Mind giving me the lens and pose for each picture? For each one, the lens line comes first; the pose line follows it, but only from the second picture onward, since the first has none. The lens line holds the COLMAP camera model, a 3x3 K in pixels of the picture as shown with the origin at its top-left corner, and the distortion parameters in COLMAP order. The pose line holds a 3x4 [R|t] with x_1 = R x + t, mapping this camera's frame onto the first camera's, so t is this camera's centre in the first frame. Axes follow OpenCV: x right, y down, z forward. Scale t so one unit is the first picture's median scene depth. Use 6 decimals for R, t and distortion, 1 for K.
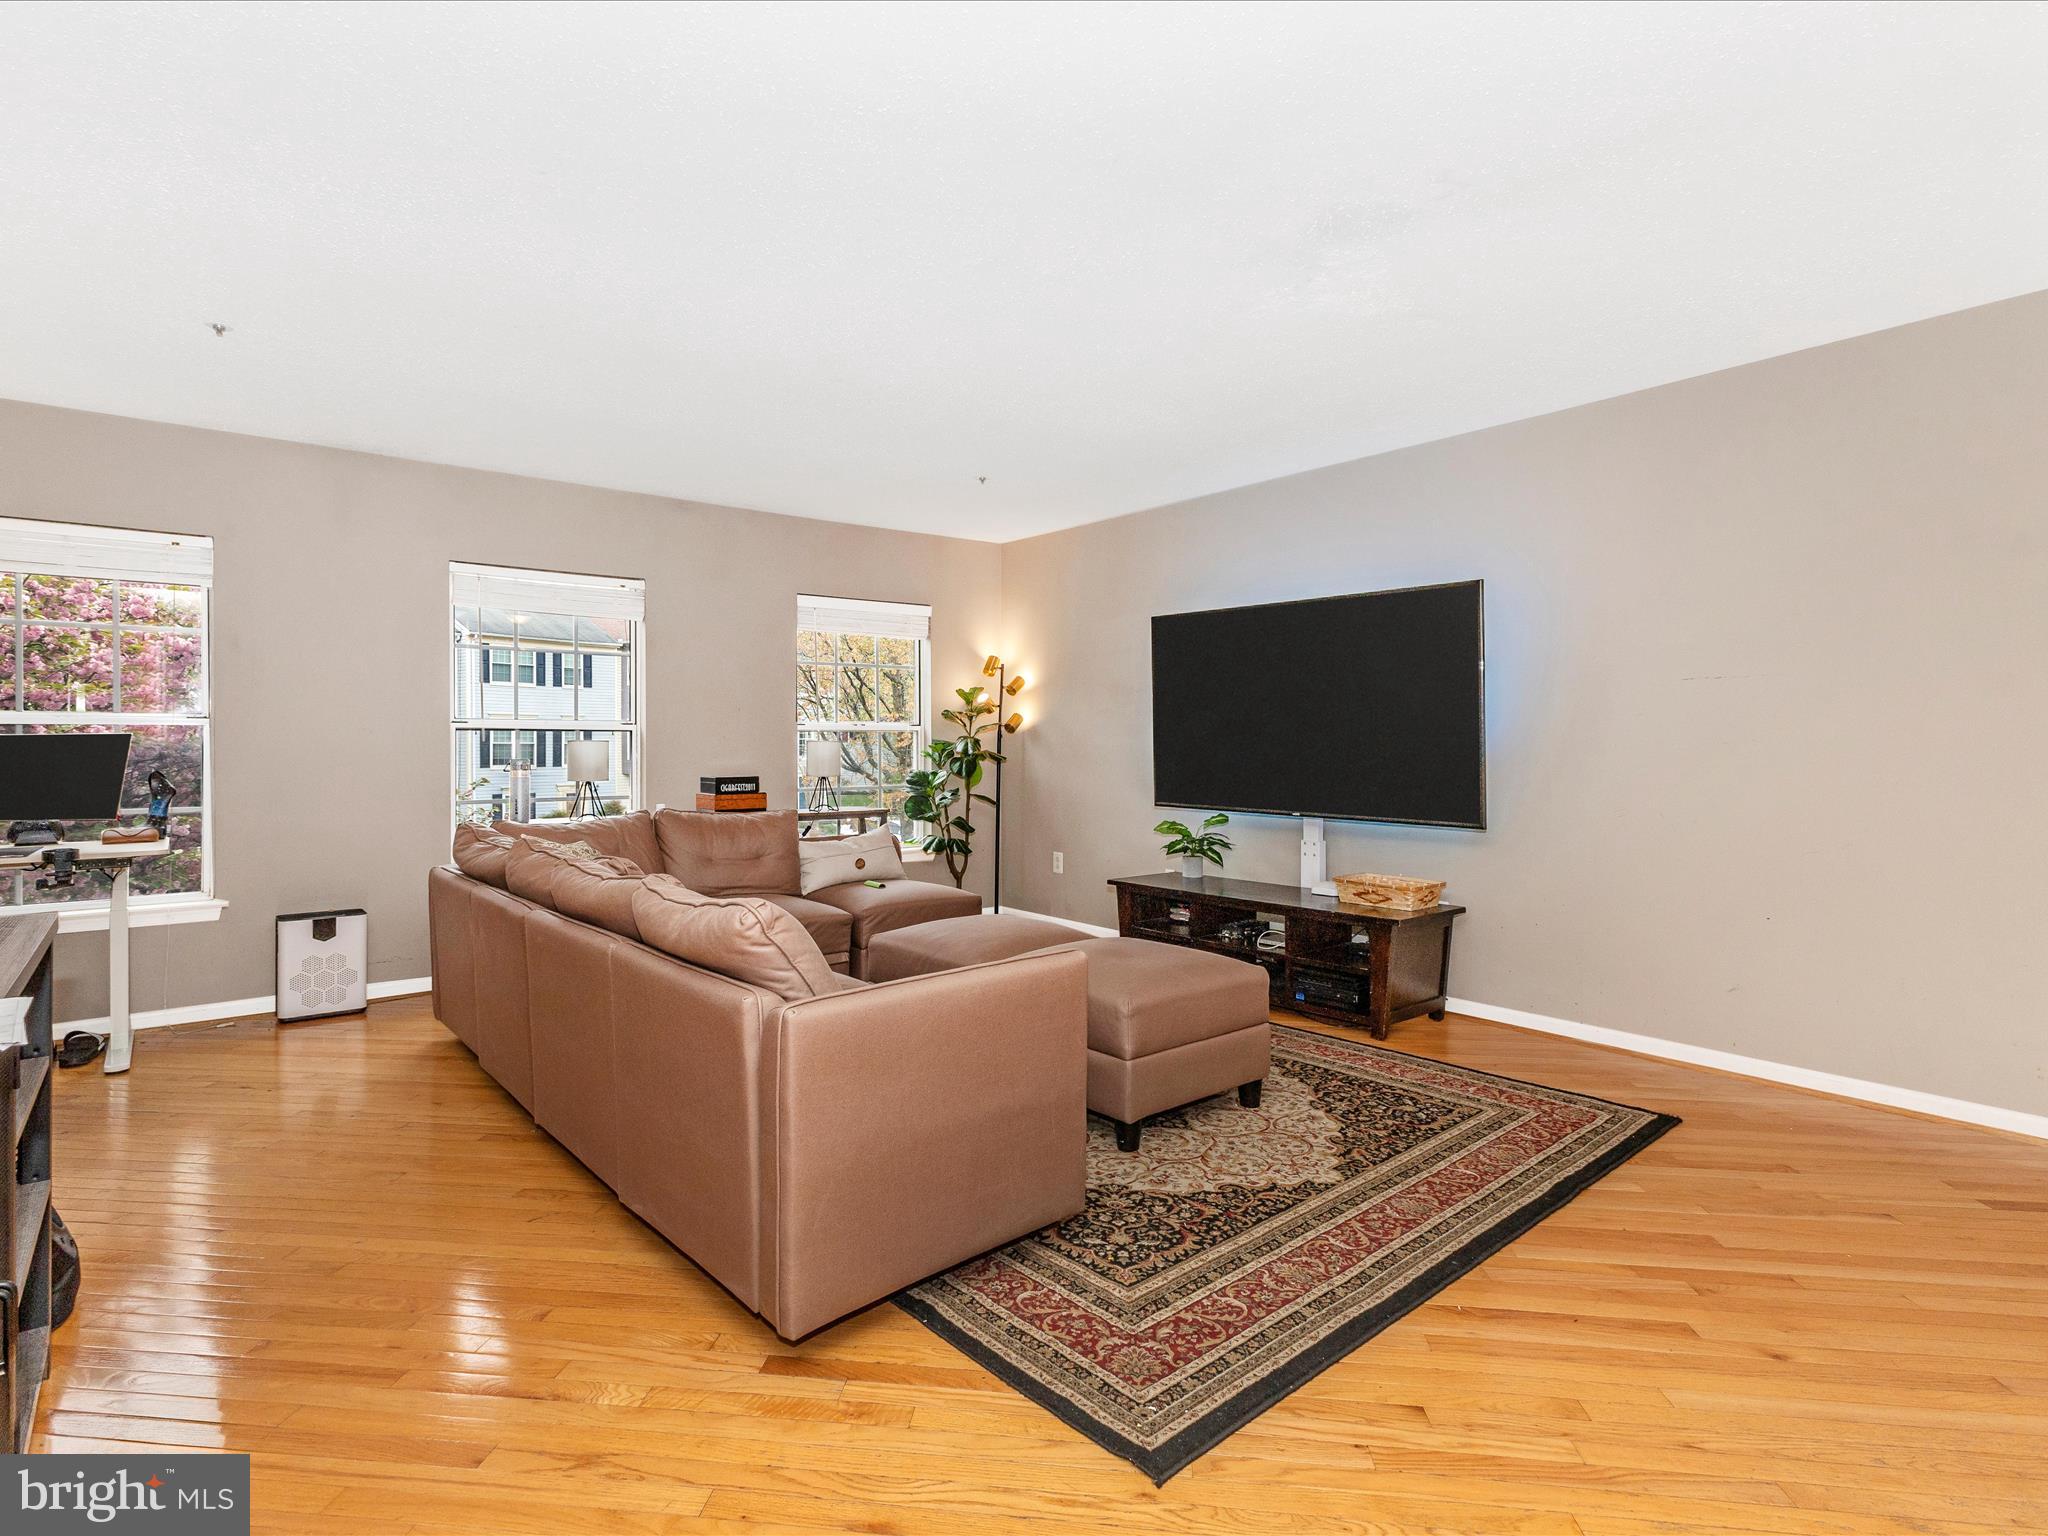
lens RADIAL K [[1006.2, 0, 1027.5], [0, 1006.2, 754.8], [0, 0, 1]] dist [0.014869, -0.004619]
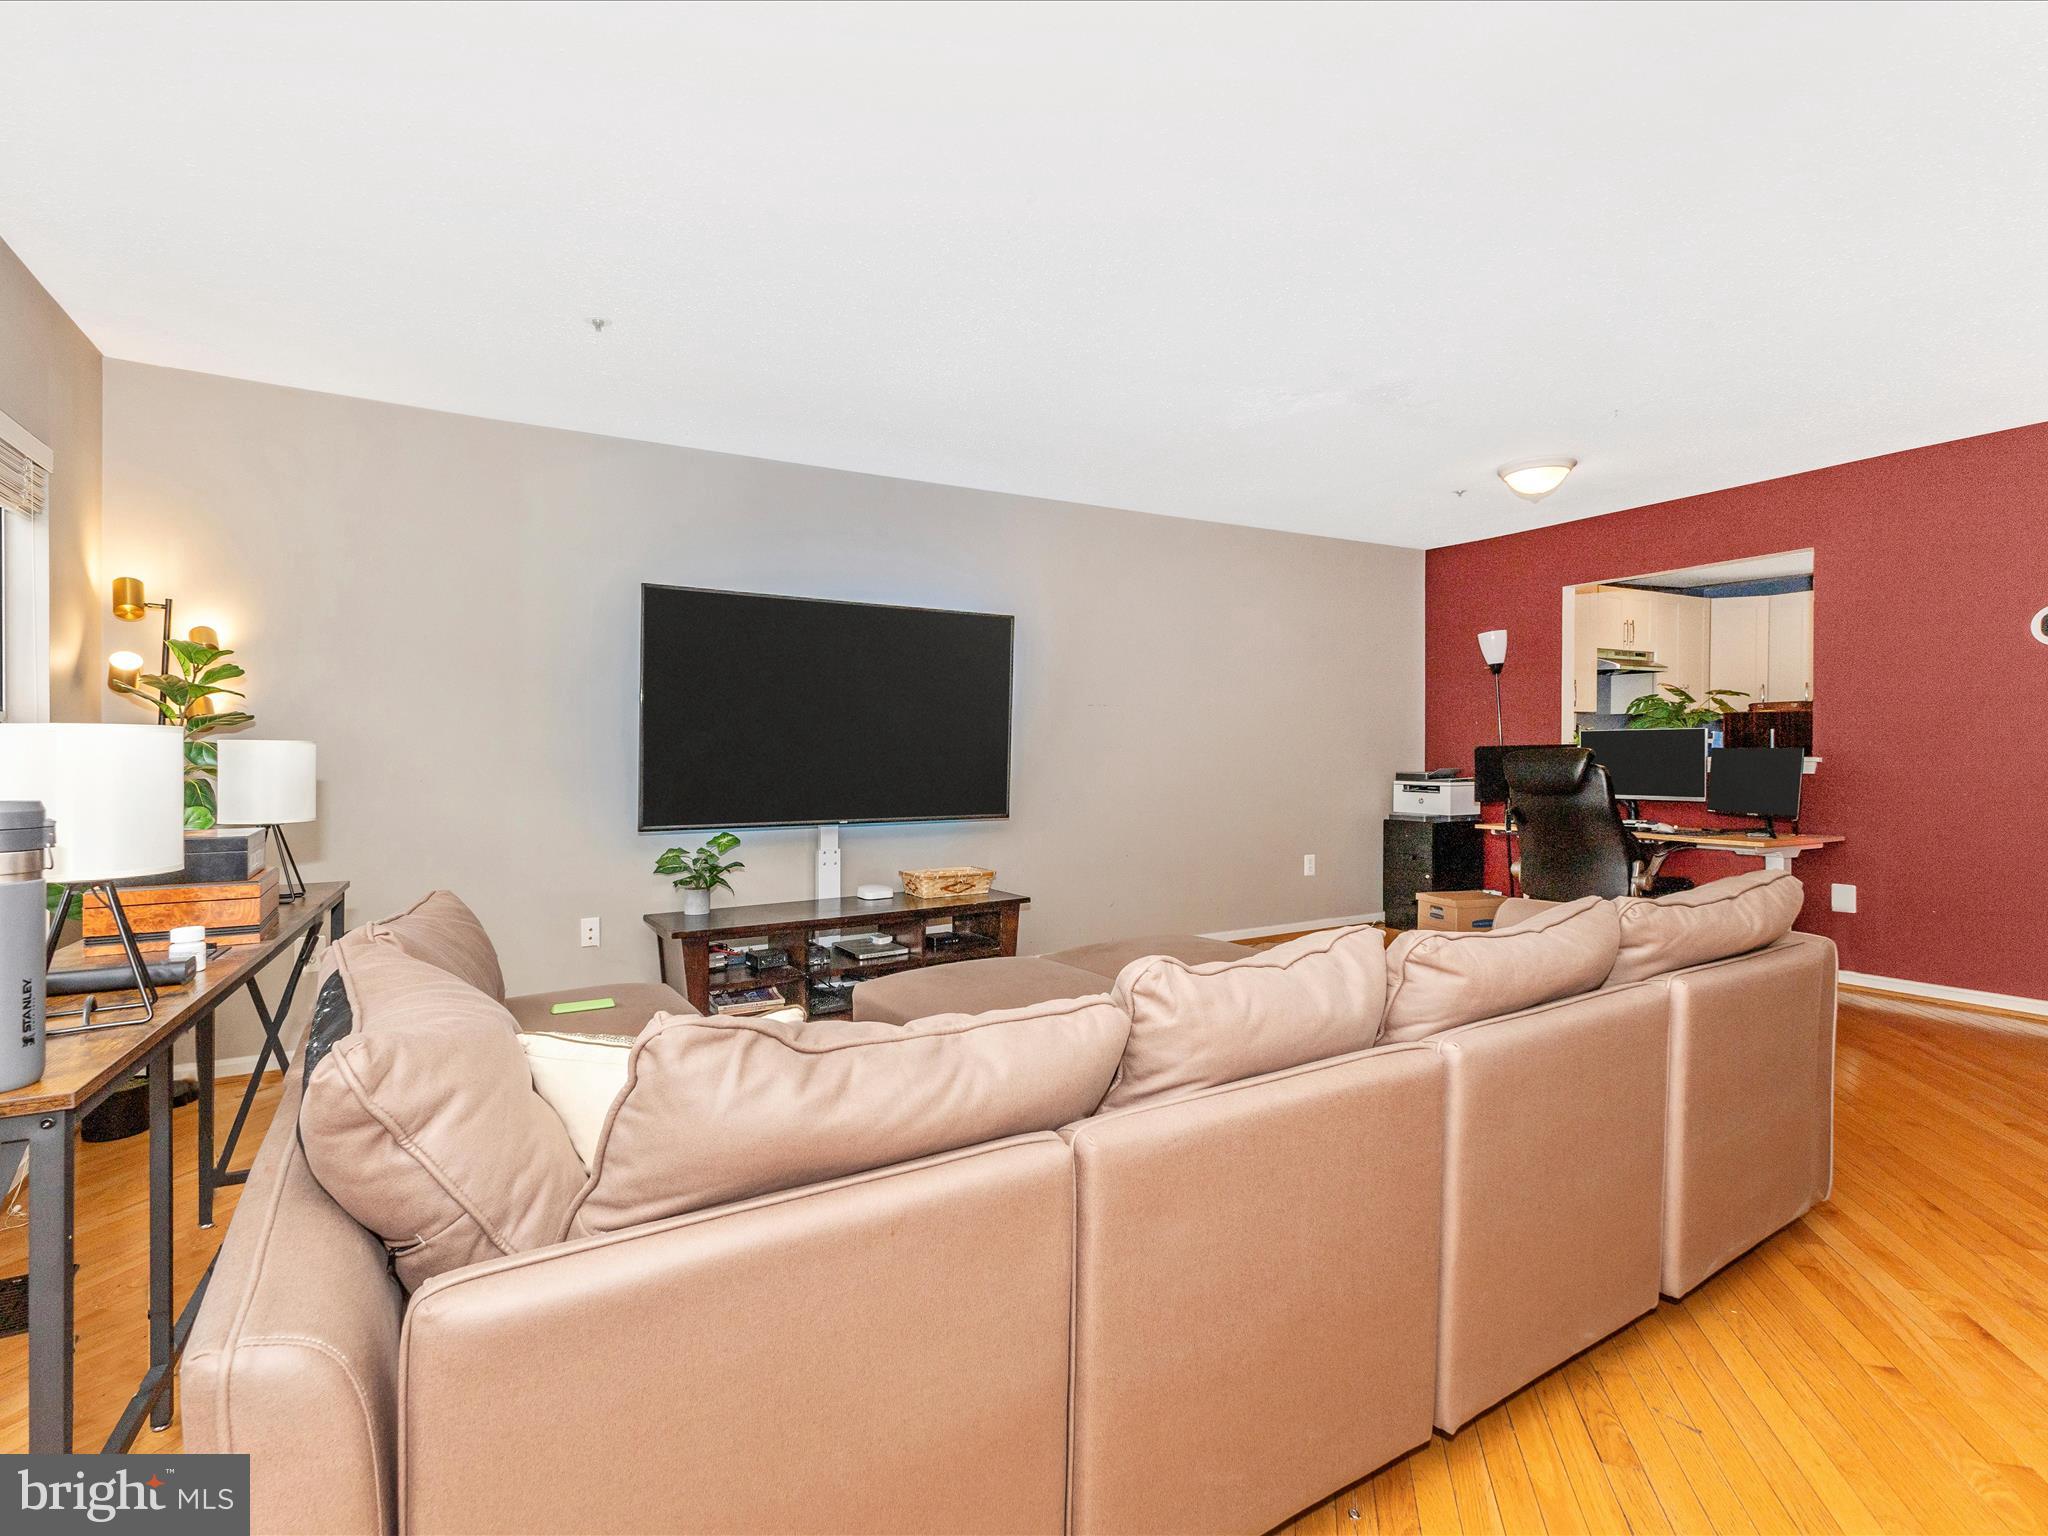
lens RADIAL K [[1006.2, 0, 1027.5], [0, 1006.2, 754.8], [0, 0, 1]] dist [0.014869, -0.004619]
pose [[0.190797, -0.012258, 0.981553, -0.626949], [0.013427, 0.999861, 0.009876, -0.012141], [-0.981538, 0.011295, 0.190935, 0.620405]]
